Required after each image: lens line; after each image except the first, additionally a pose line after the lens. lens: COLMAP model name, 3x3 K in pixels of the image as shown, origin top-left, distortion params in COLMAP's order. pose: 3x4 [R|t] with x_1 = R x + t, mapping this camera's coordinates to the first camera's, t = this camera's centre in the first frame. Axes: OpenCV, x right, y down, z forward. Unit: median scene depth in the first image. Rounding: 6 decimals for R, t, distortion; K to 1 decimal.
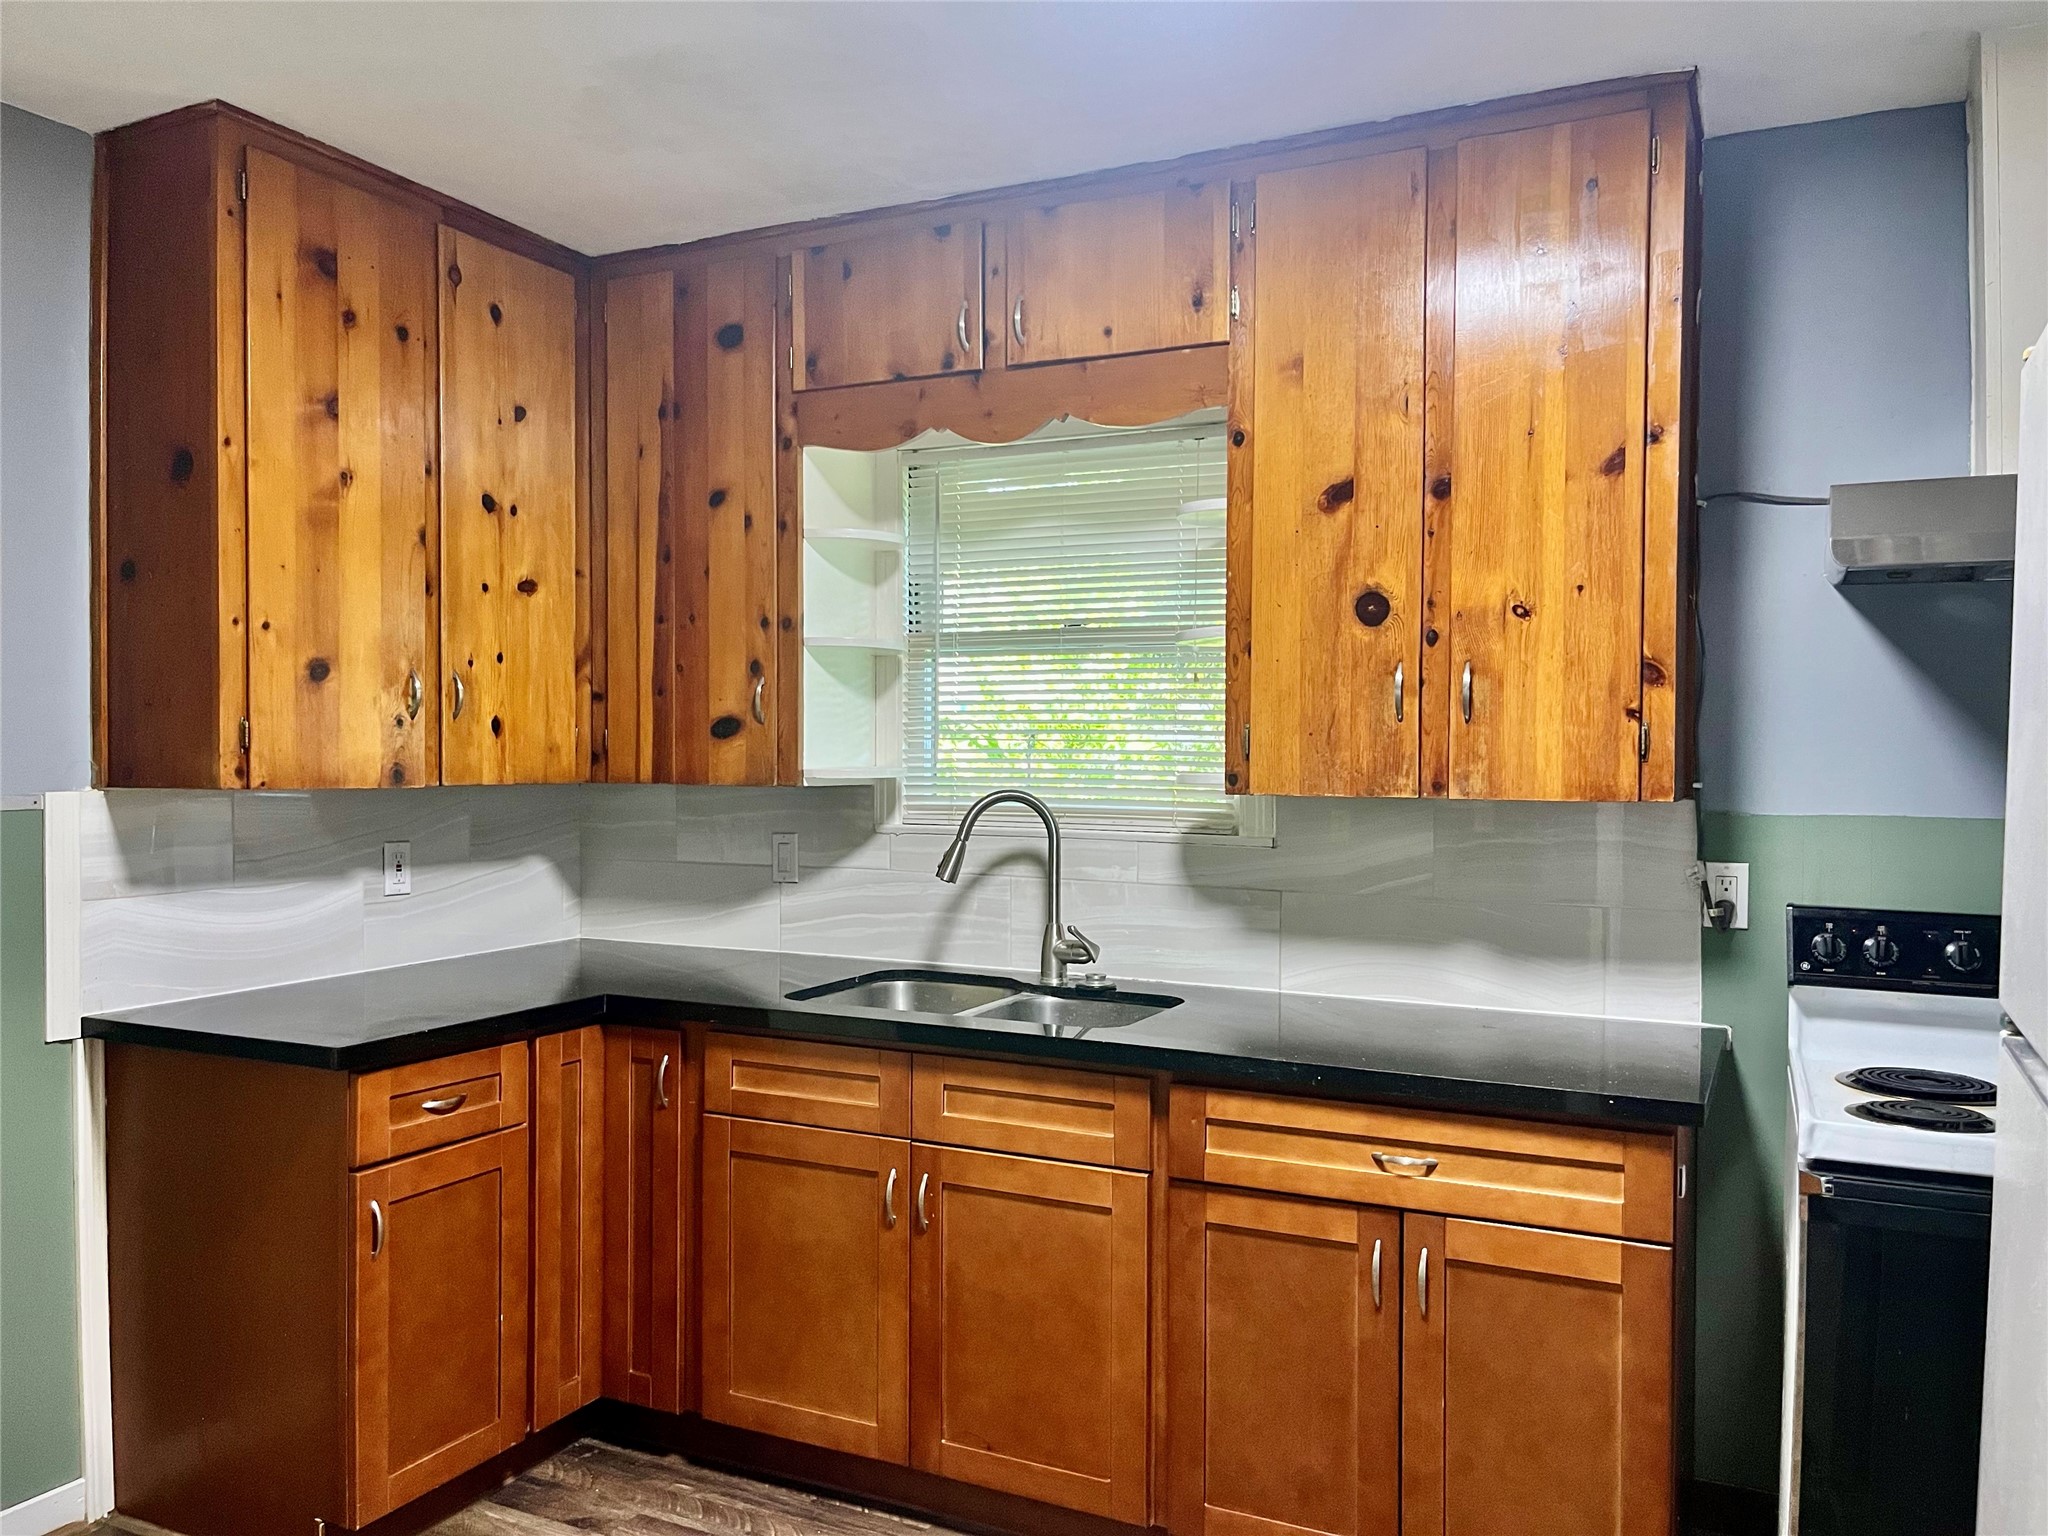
lens RADIAL K [[1545.5, 0, 1055.3], [0, 1545.5, 778.5], [0, 0, 1]] dist [0.066252, -0.140258]
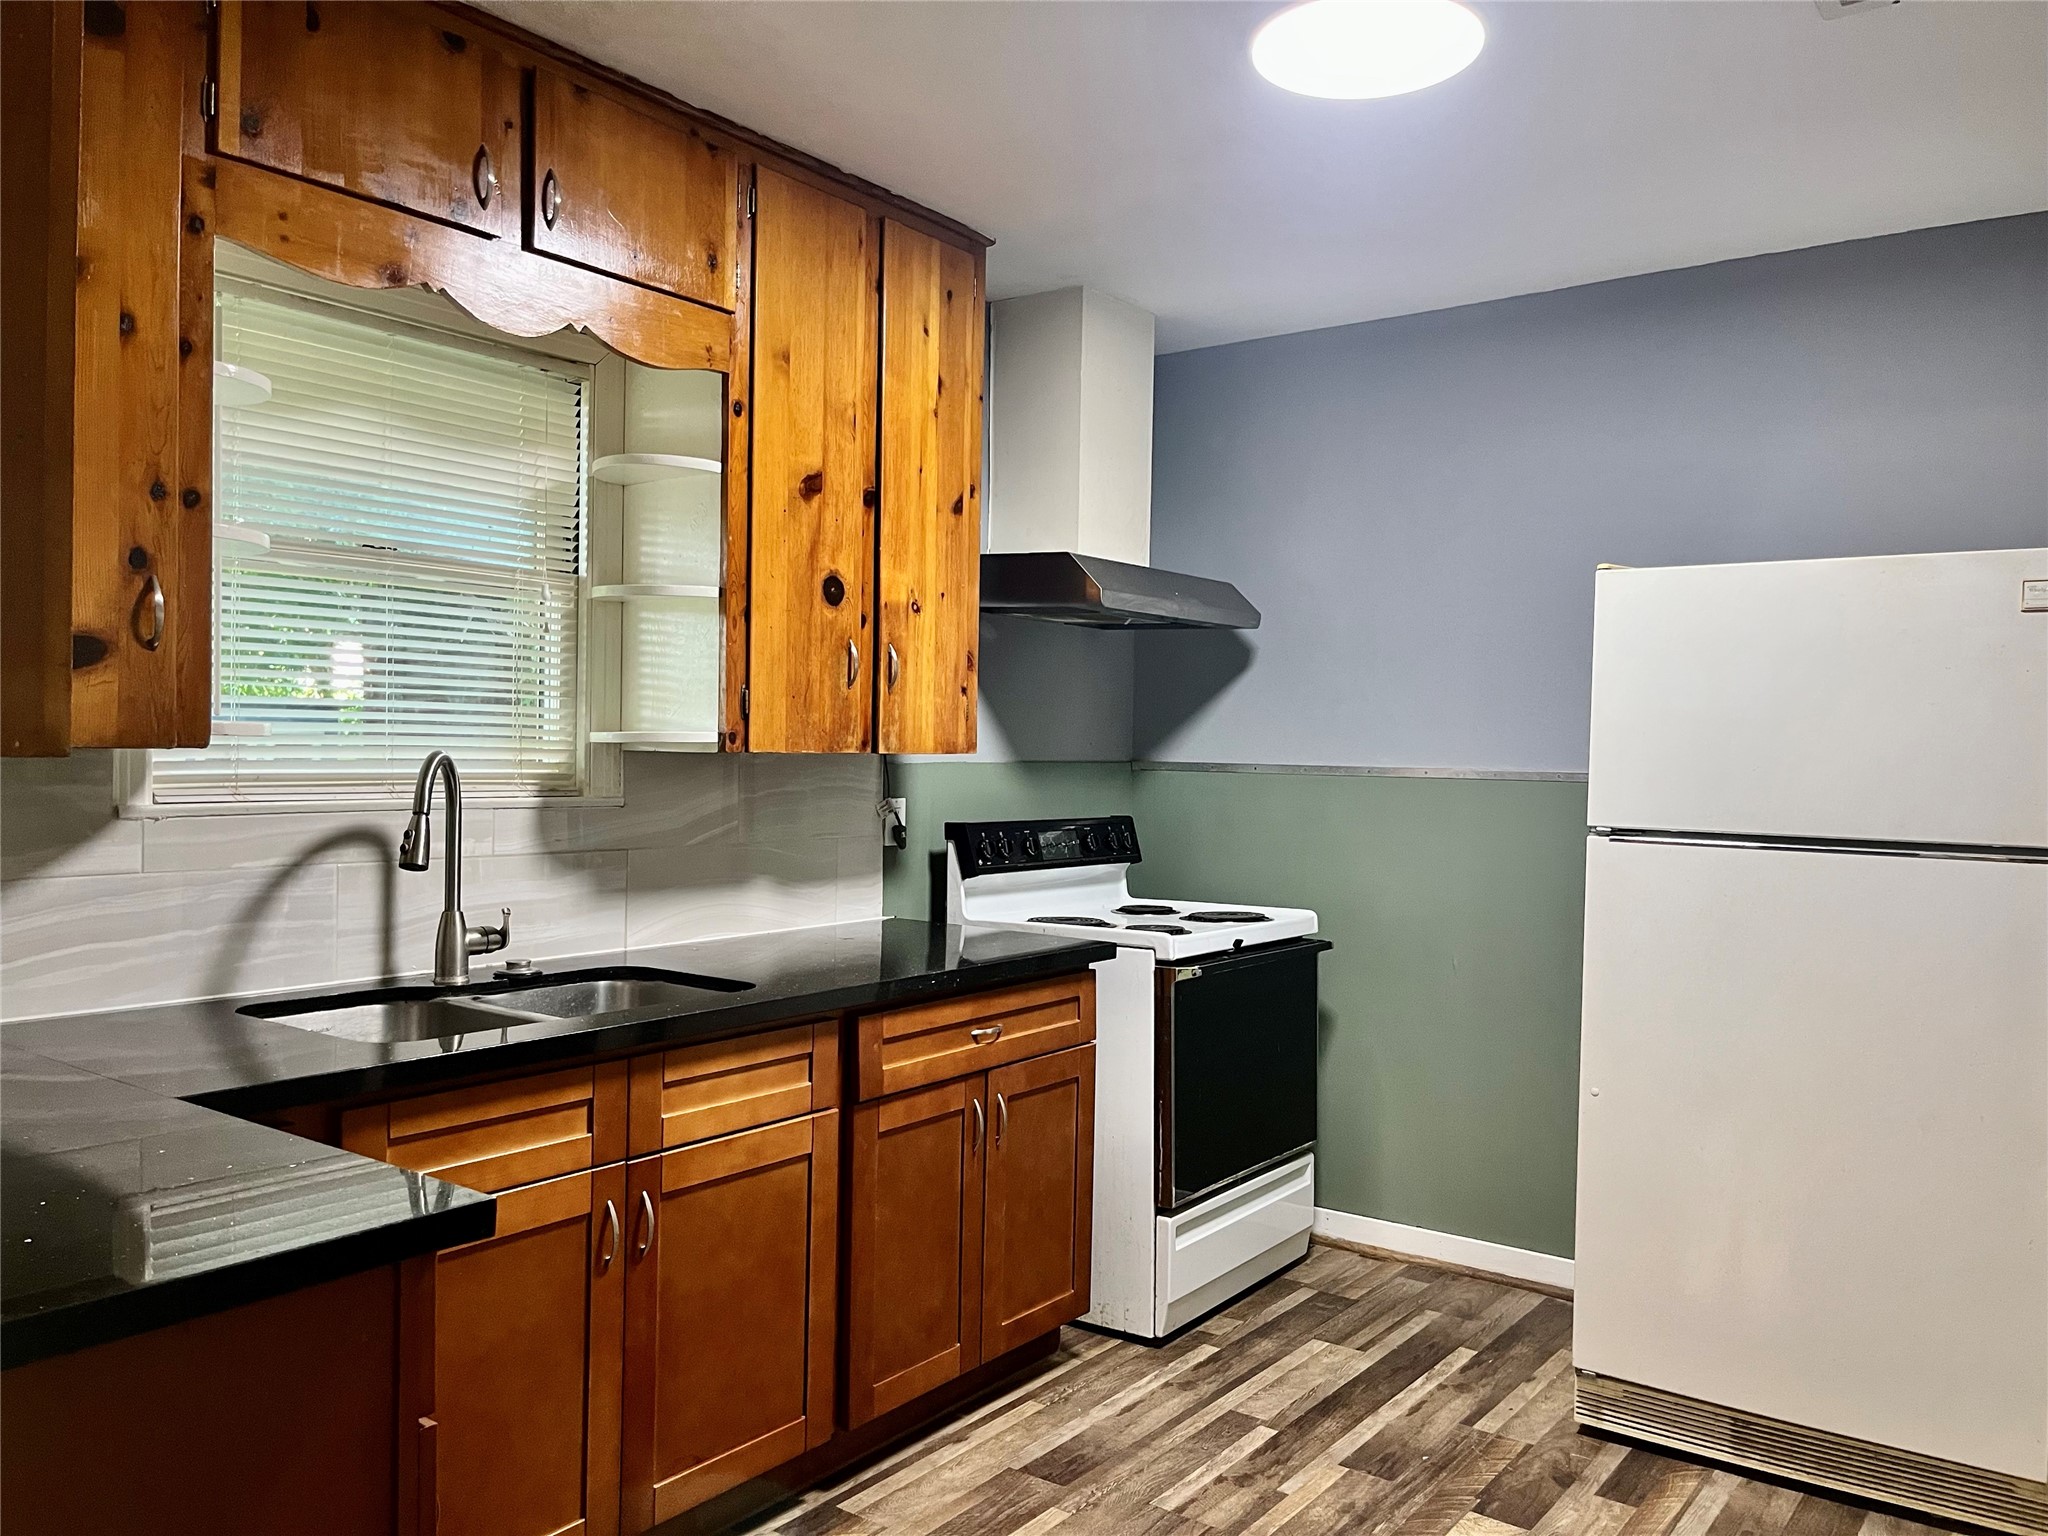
lens RADIAL K [[1545.5, 0, 1055.3], [0, 1545.5, 778.5], [0, 0, 1]] dist [0.066252, -0.140258]
pose [[0.178258, -0.023367, 0.983706, -0.891647], [0.002893, 0.999726, 0.023224, 0.004577], [-0.983980, -0.001293, 0.178277, 0.619159]]
